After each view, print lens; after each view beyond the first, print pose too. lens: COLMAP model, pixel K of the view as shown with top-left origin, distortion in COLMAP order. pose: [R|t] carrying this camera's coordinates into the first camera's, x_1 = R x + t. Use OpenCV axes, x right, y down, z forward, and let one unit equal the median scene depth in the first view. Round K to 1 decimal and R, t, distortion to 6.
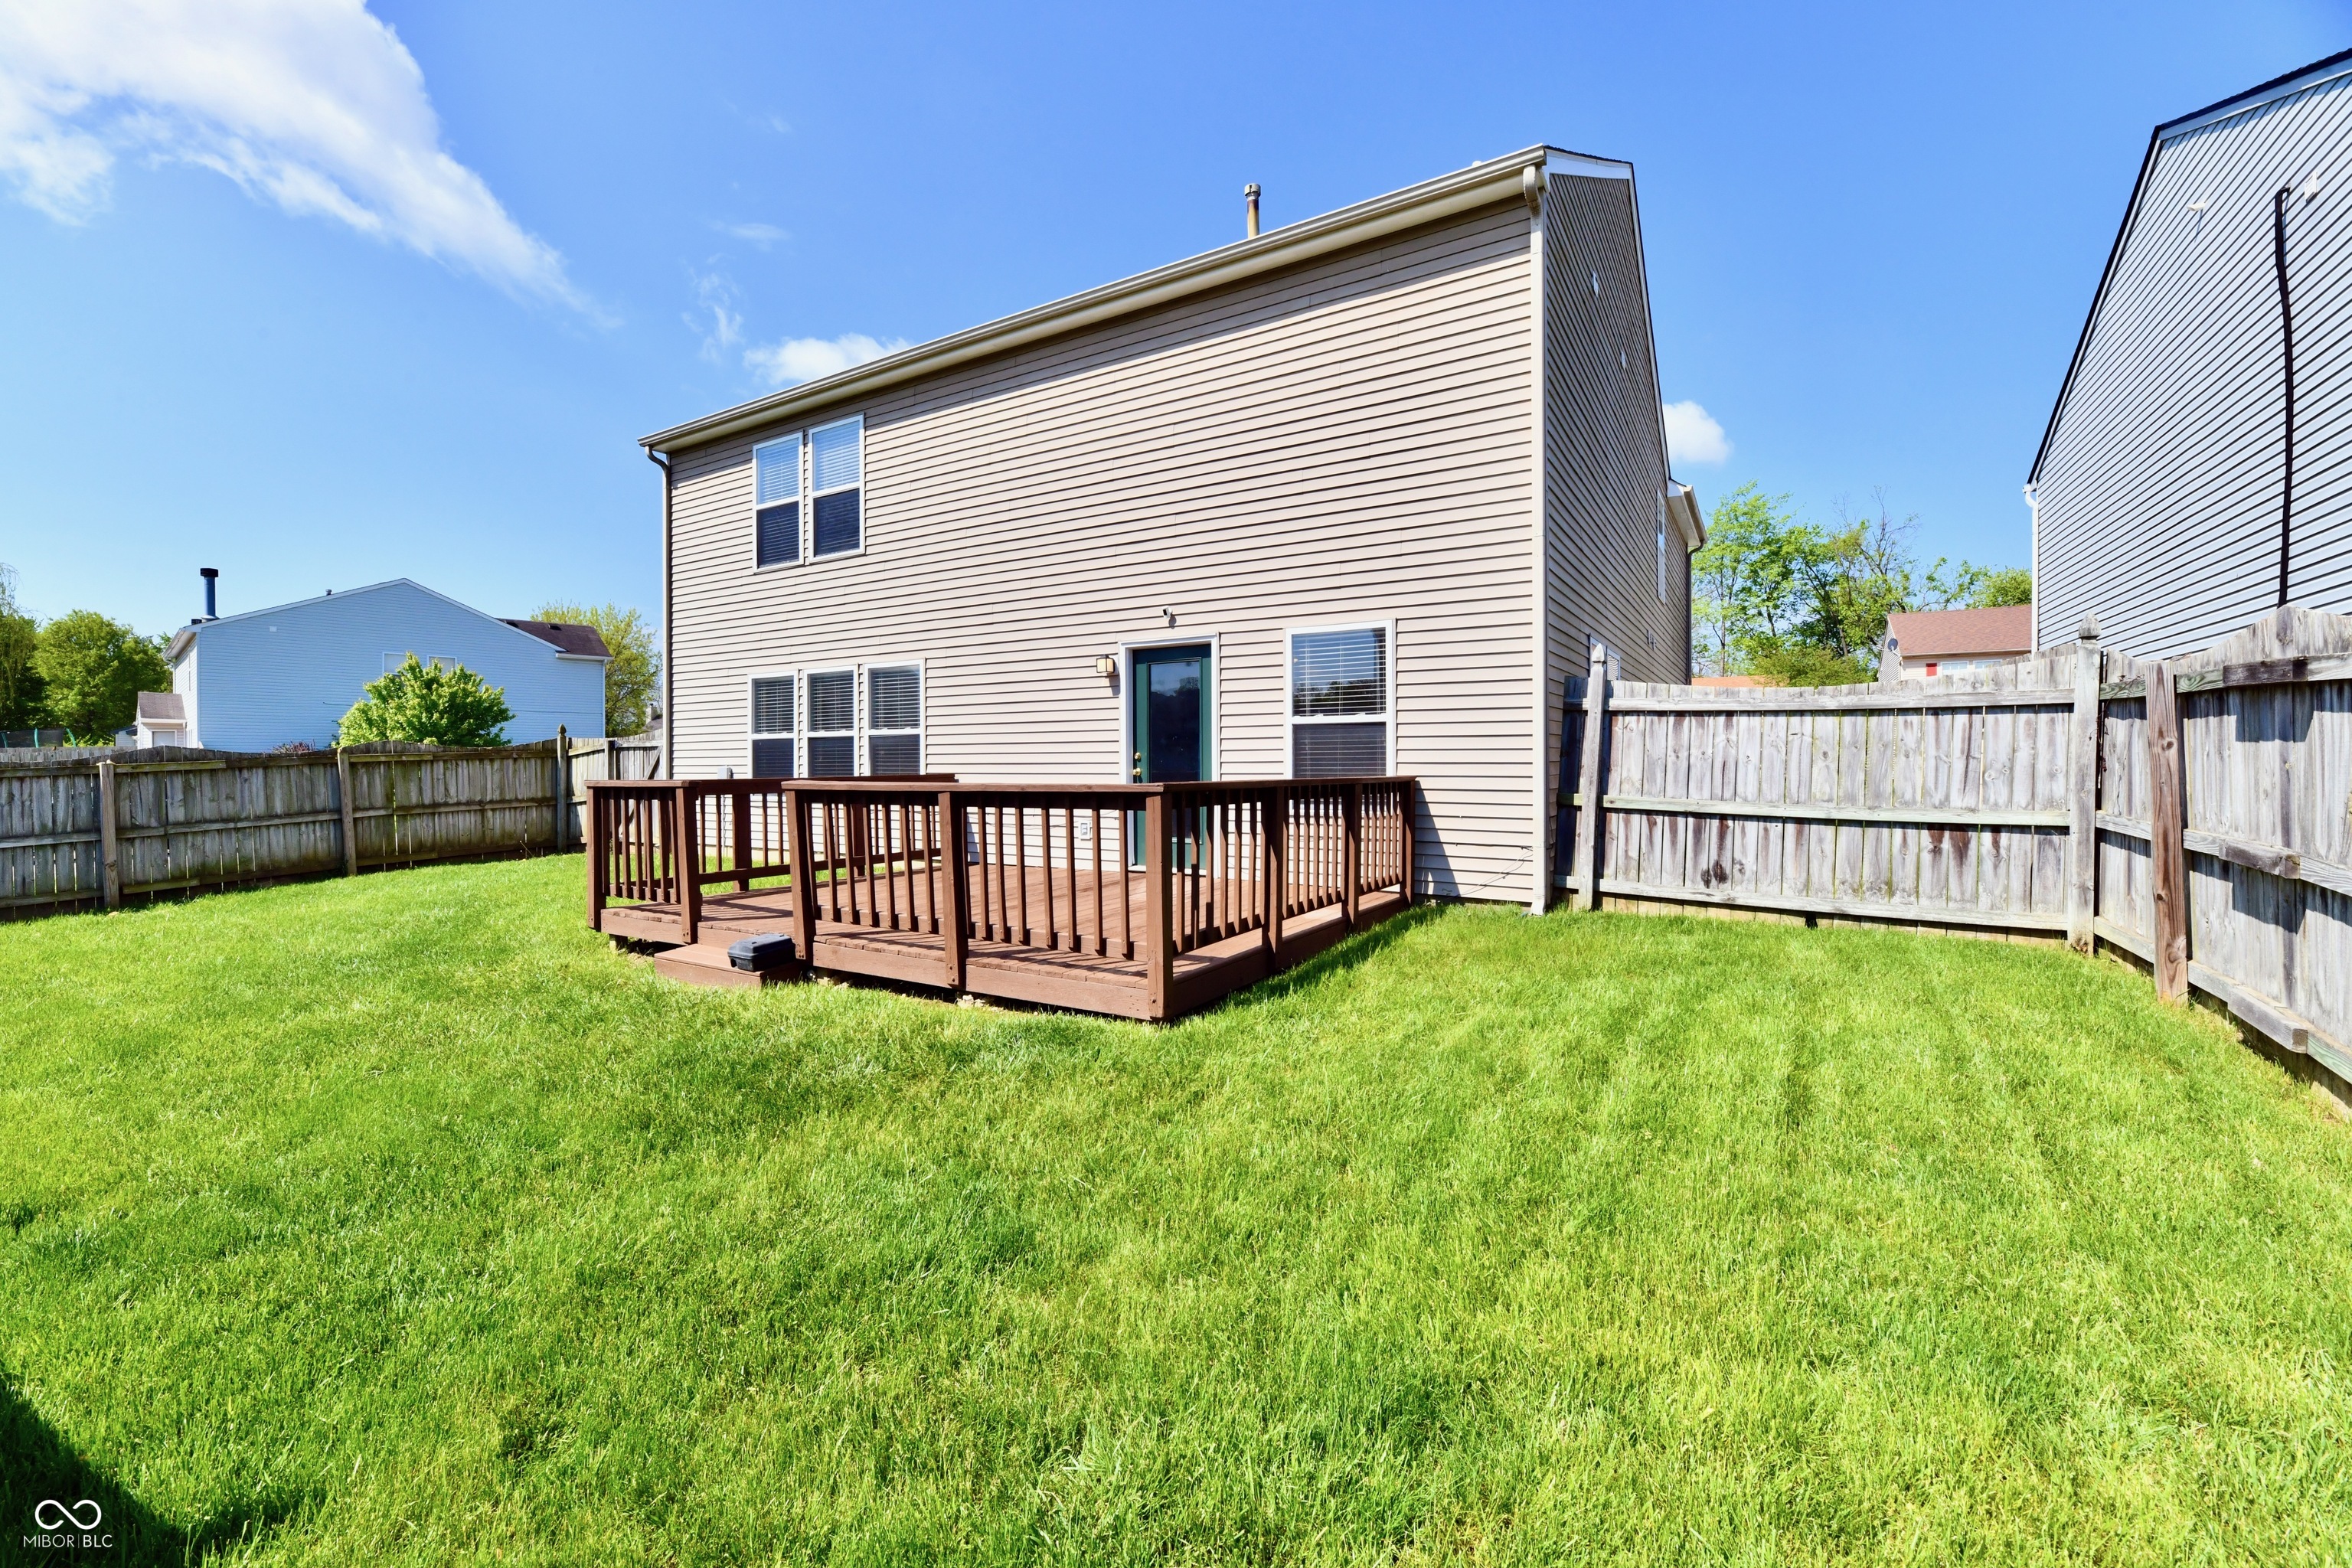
lens RADIAL K [[938.6, 0, 1192.7], [0, 938.6, 765.7], [0, 0, 1]] dist [-0.002156, -0.000048]
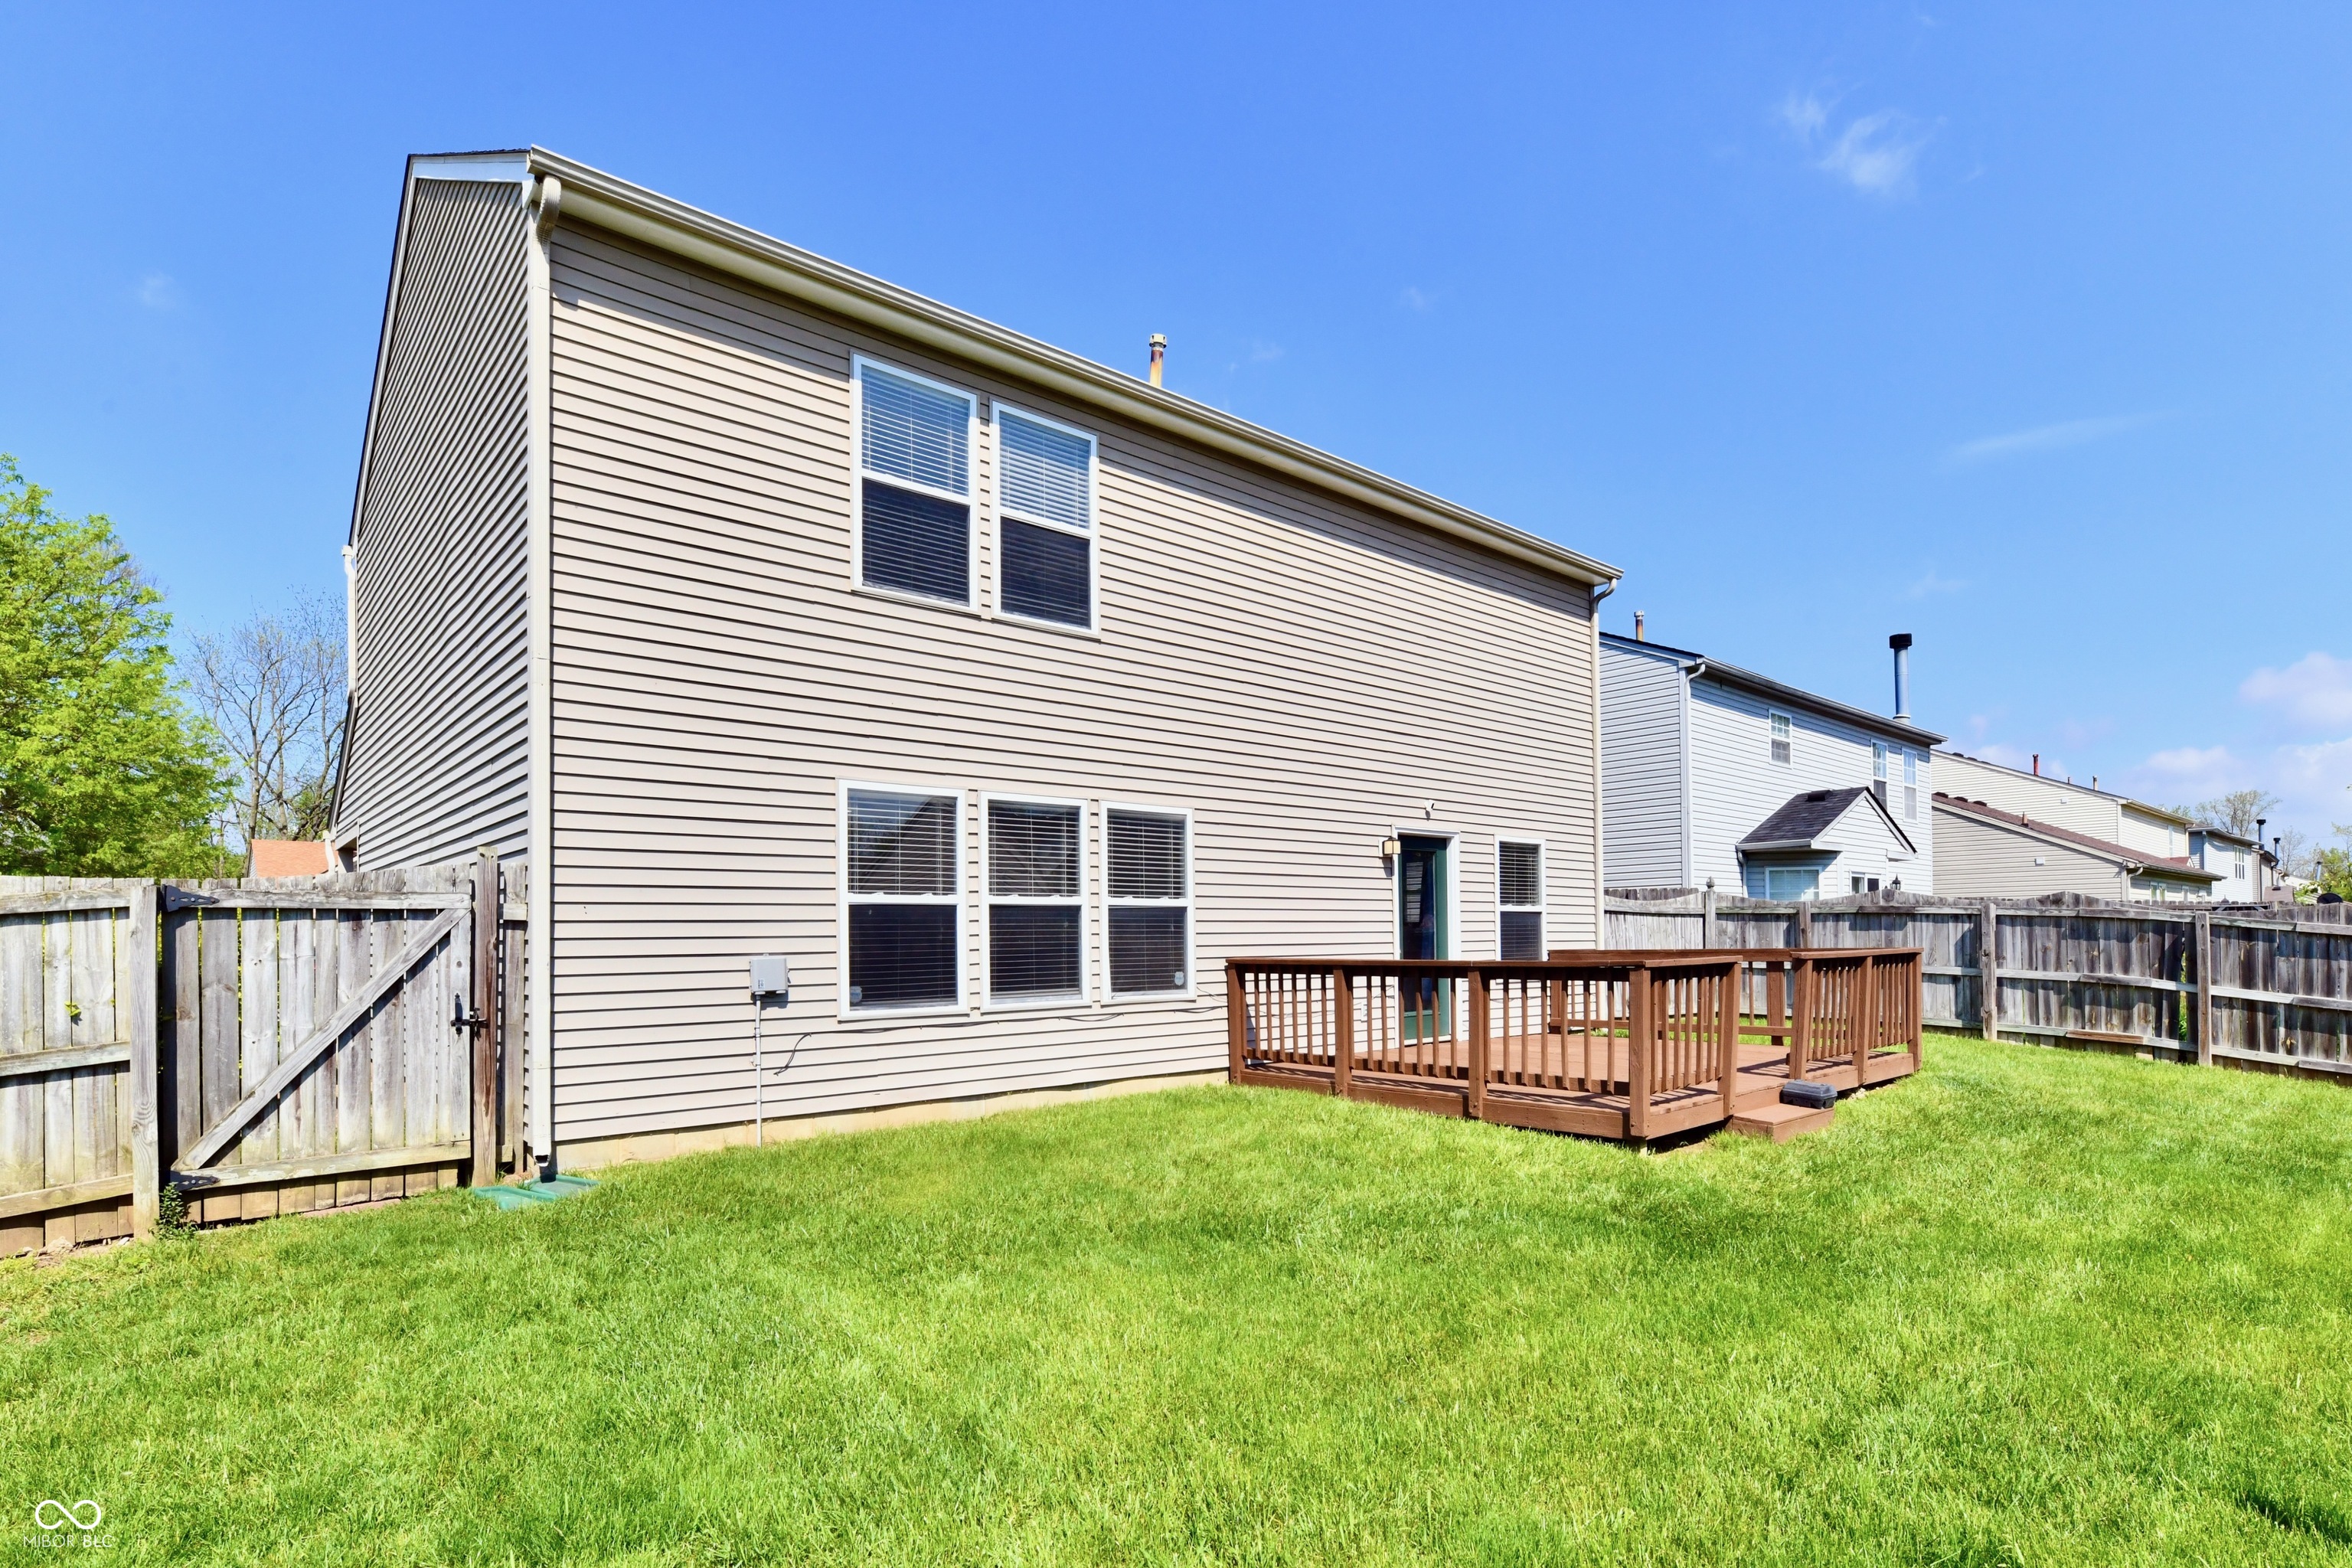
lens RADIAL K [[1184.2, 0, 1174.5], [0, 1184.2, 952.0], [0, 0, 1]] dist [0.001270, 0.000034]
pose [[0.311163, -0.002833, 0.950352, -1.153109], [0.017058, 0.999851, -0.002605, 0.004880], [-0.950203, 0.017021, 0.311165, 0.682789]]
